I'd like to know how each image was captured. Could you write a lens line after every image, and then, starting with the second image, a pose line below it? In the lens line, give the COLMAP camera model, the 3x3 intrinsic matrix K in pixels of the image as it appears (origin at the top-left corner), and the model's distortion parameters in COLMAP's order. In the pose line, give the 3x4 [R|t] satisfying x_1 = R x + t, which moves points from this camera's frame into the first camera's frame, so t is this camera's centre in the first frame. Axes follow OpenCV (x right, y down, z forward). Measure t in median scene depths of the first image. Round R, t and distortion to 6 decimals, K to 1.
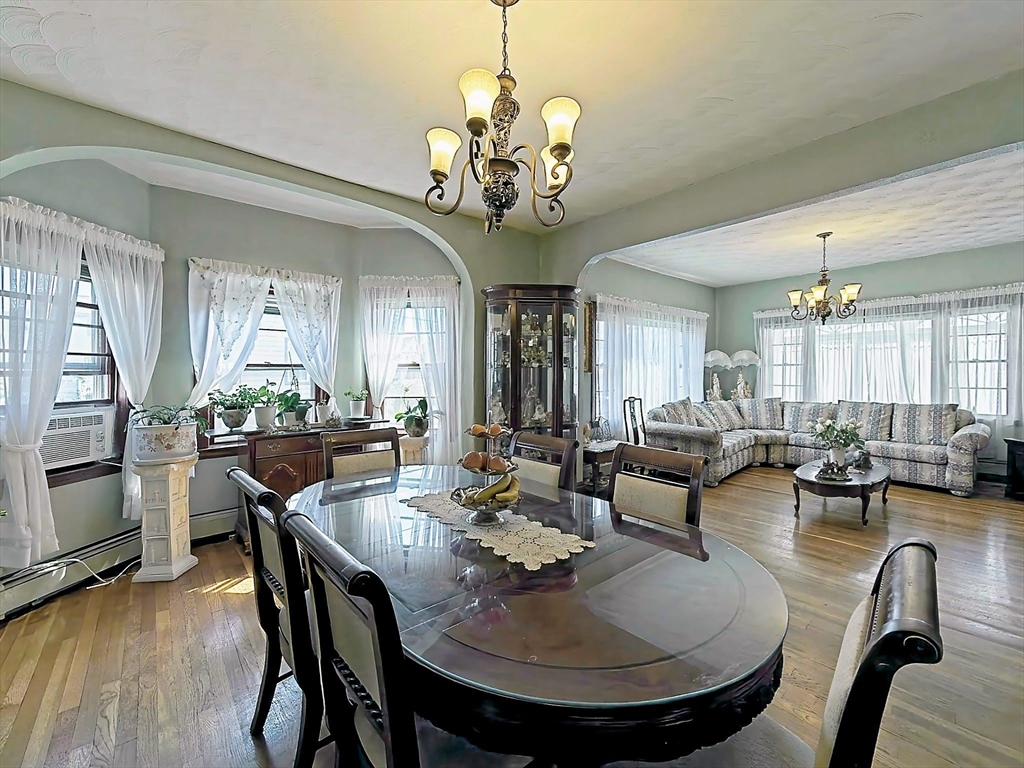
lens RADIAL K [[420.1, 0, 512.0], [0, 420.1, 384.0], [0, 0, 1]] dist [-0.022597, 0.008785]
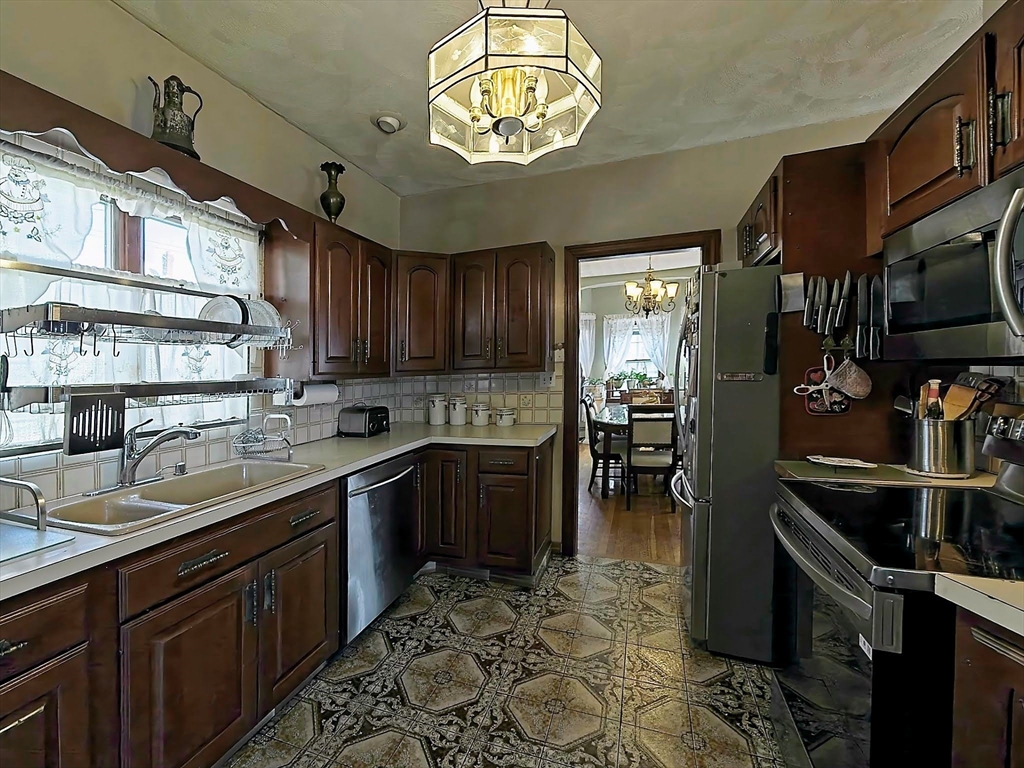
lens RADIAL K [[420.1, 0, 512.0], [0, 420.1, 384.0], [0, 0, 1]] dist [-0.022597, 0.008785]
pose [[0.515900, 0.018270, -0.856454, 0.944578], [0.012718, 0.999499, 0.028983, 0.005739], [0.856554, -0.025845, 0.515409, -0.636986]]
